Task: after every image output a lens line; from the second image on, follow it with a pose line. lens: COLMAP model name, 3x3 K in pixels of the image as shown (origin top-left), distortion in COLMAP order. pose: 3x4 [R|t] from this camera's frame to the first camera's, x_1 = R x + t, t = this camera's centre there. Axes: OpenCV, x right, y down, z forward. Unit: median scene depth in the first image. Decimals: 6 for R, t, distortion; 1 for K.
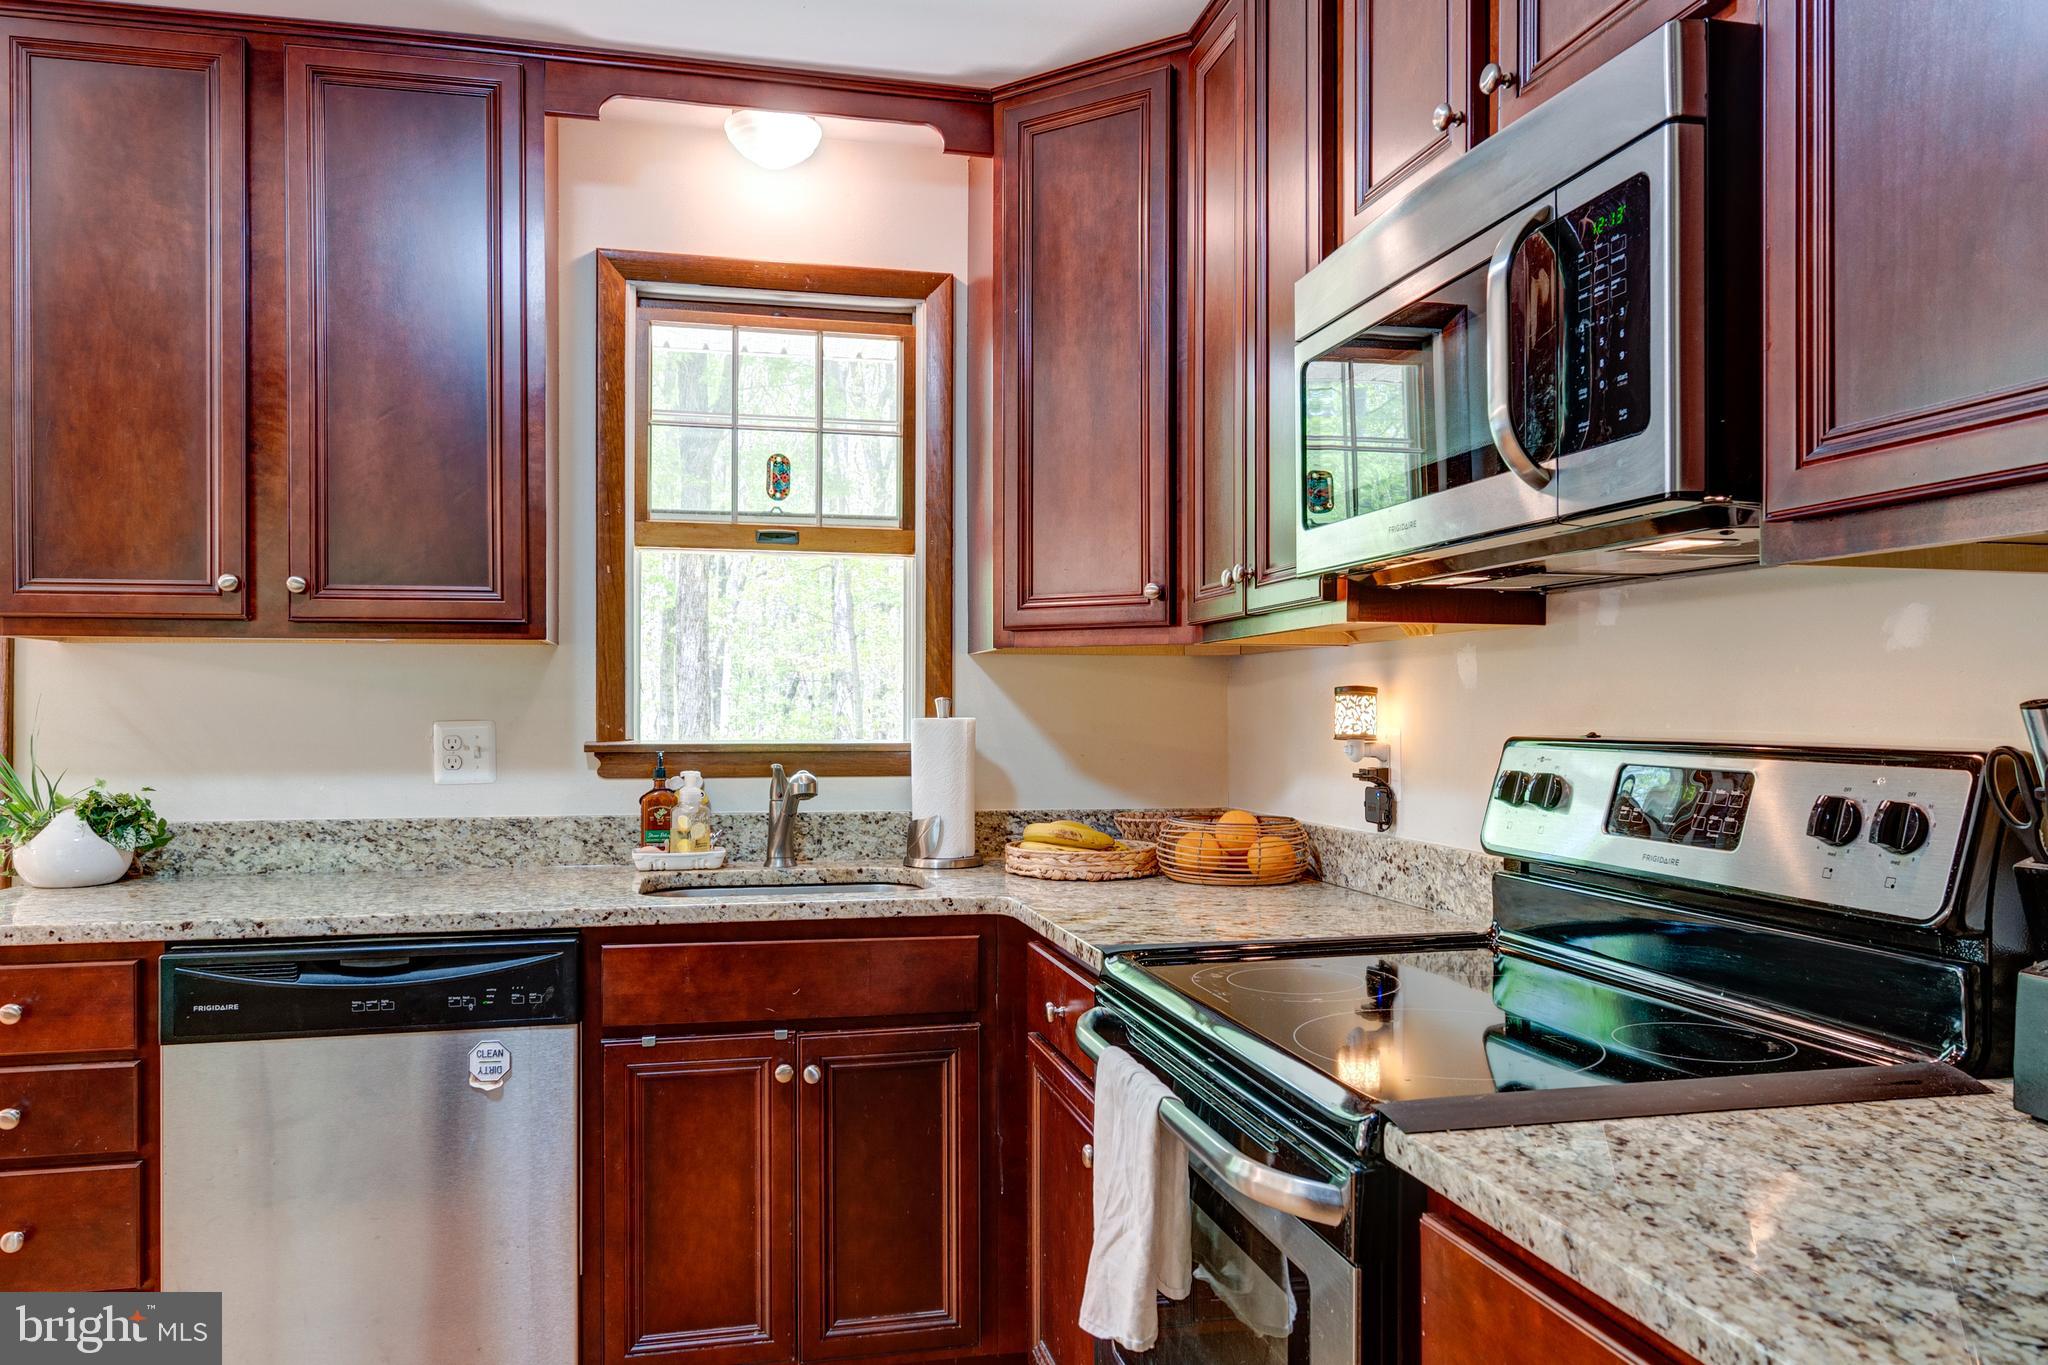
lens RADIAL K [[1406.6, 0, 1021.8], [0, 1406.6, 695.8], [0, 0, 1]] dist [-0.004007, -0.001158]
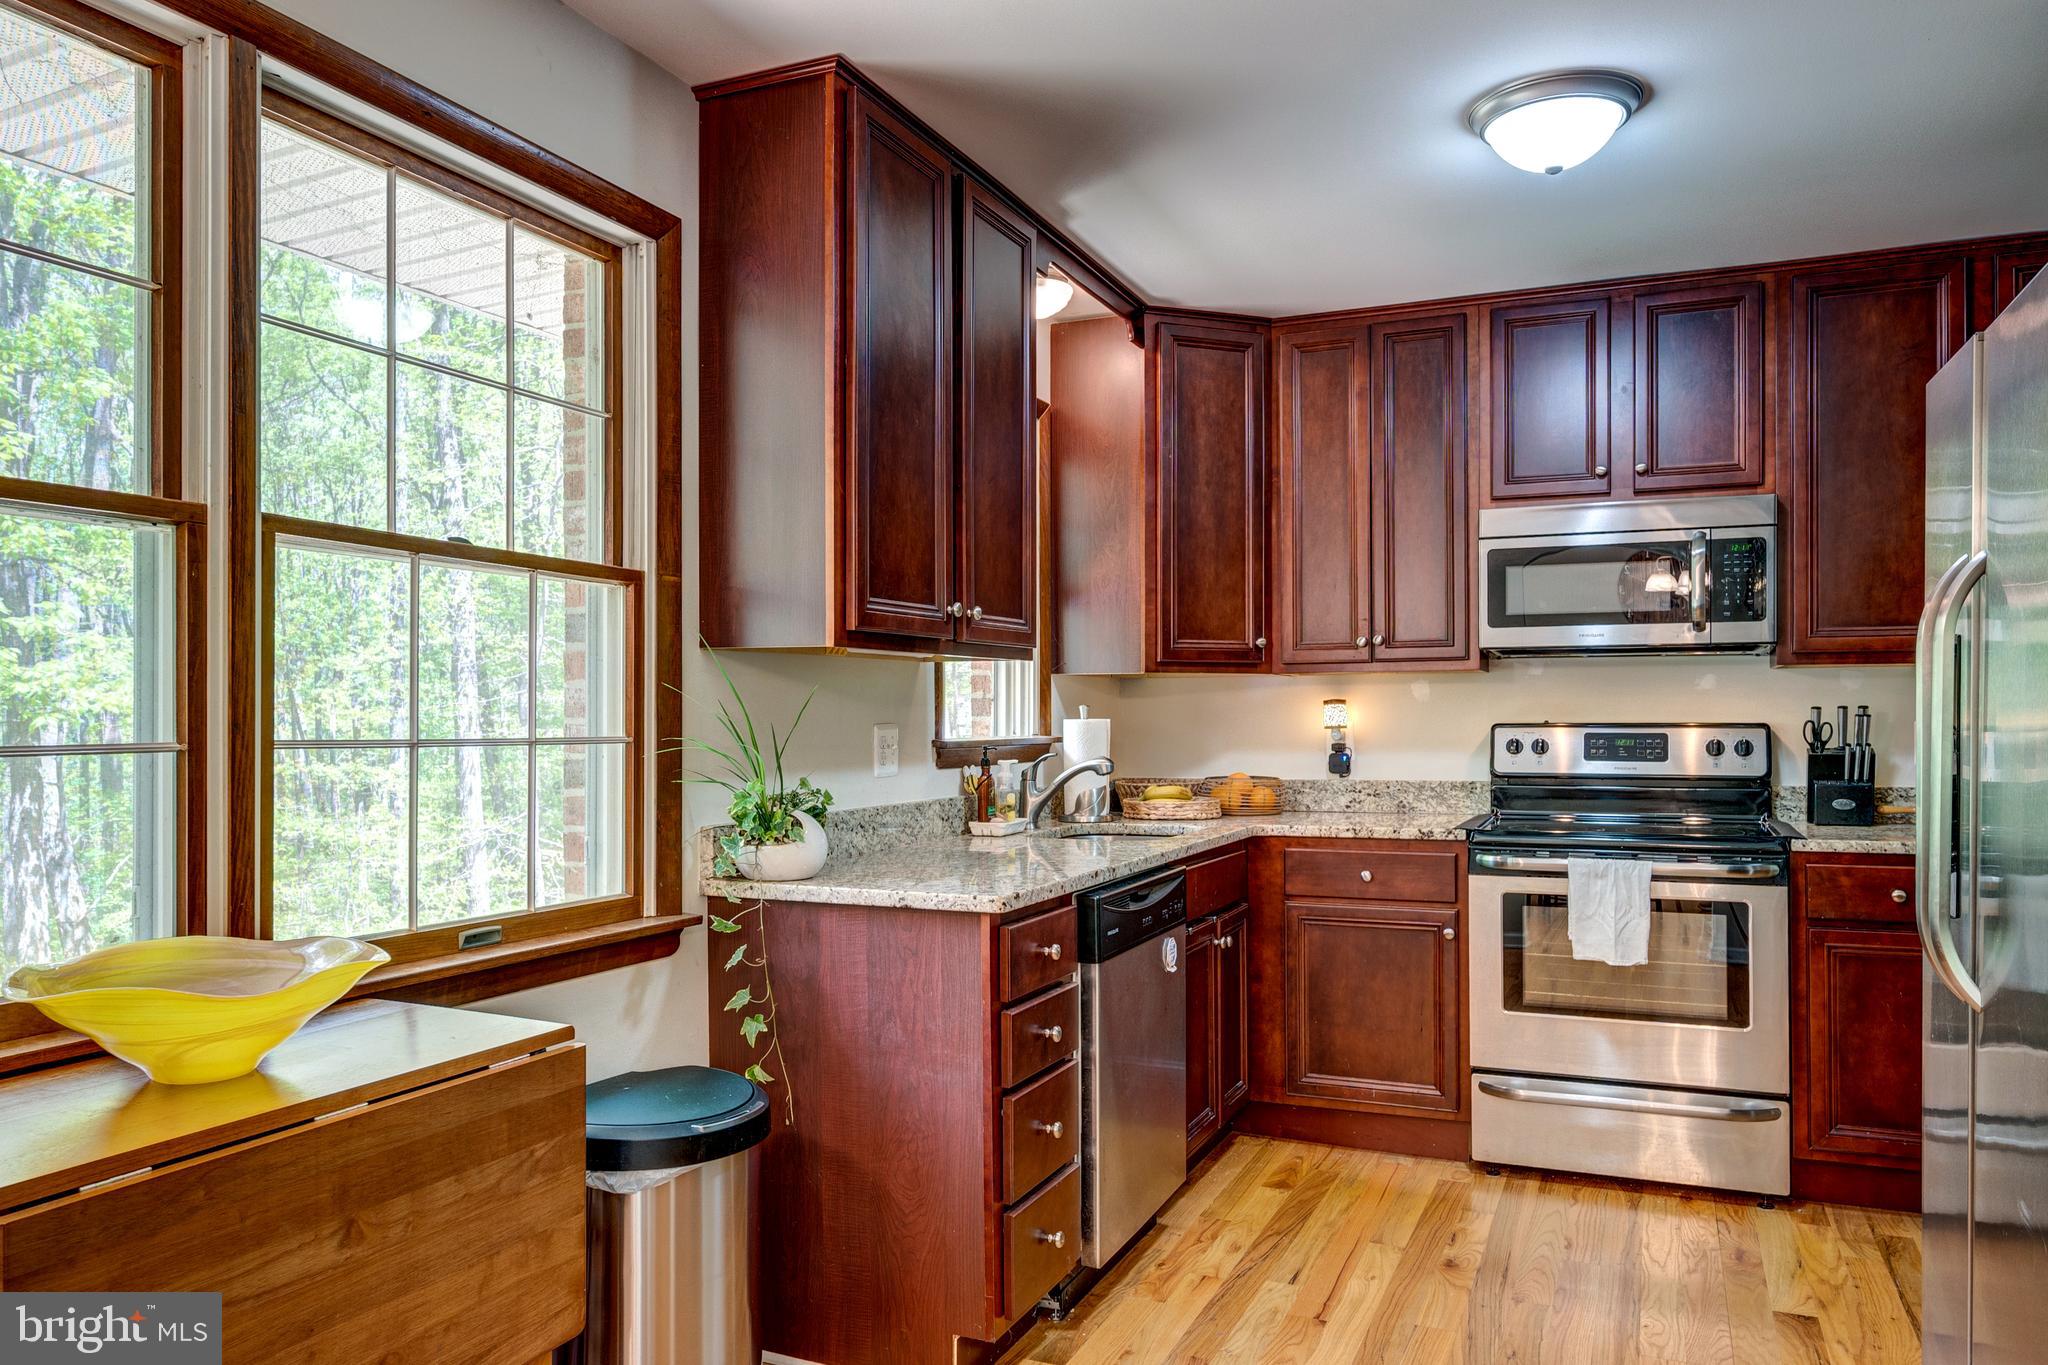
lens RADIAL K [[1406.6, 0, 1032.8], [0, 1406.6, 697.3], [0, 0, 1]] dist [-0.004007, -0.001158]
pose [[0.598031, 0.005832, 0.801452, -1.506822], [-0.003874, 0.999983, -0.004386, 0.000093], [-0.801463, -0.000482, 0.598044, 0.216807]]
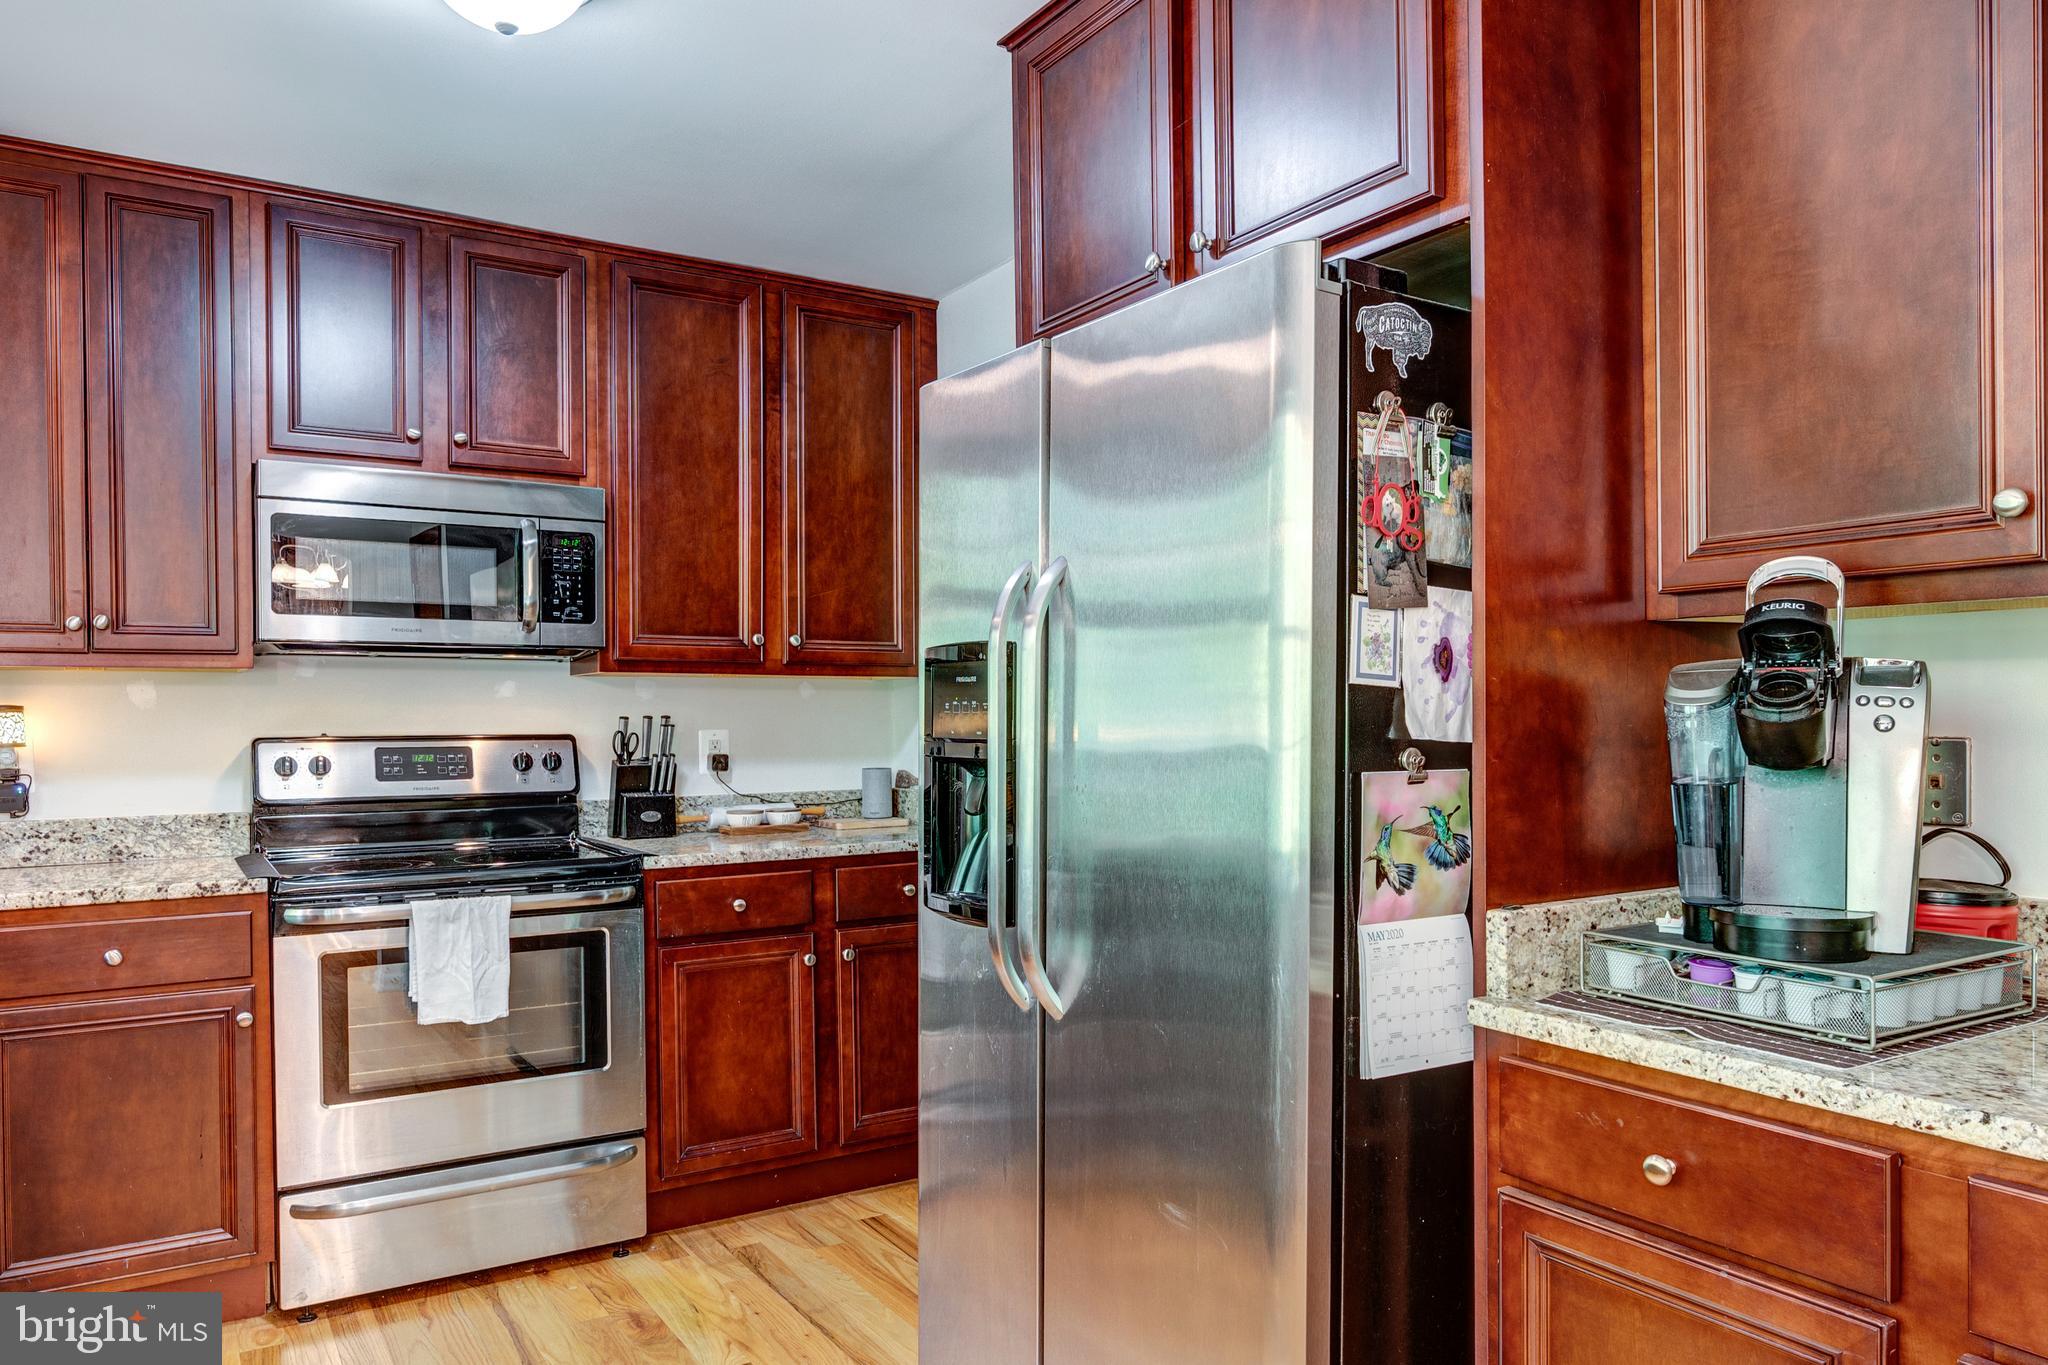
lens RADIAL K [[1406.6, 0, 1029.0], [0, 1406.6, 727.7], [0, 0, 1]] dist [-0.004007, -0.001158]
pose [[-0.325774, -0.005393, 0.945432, -1.289000], [-0.004107, 0.999982, 0.004289, 0.004199], [-0.945439, -0.002485, -0.325790, 0.546116]]
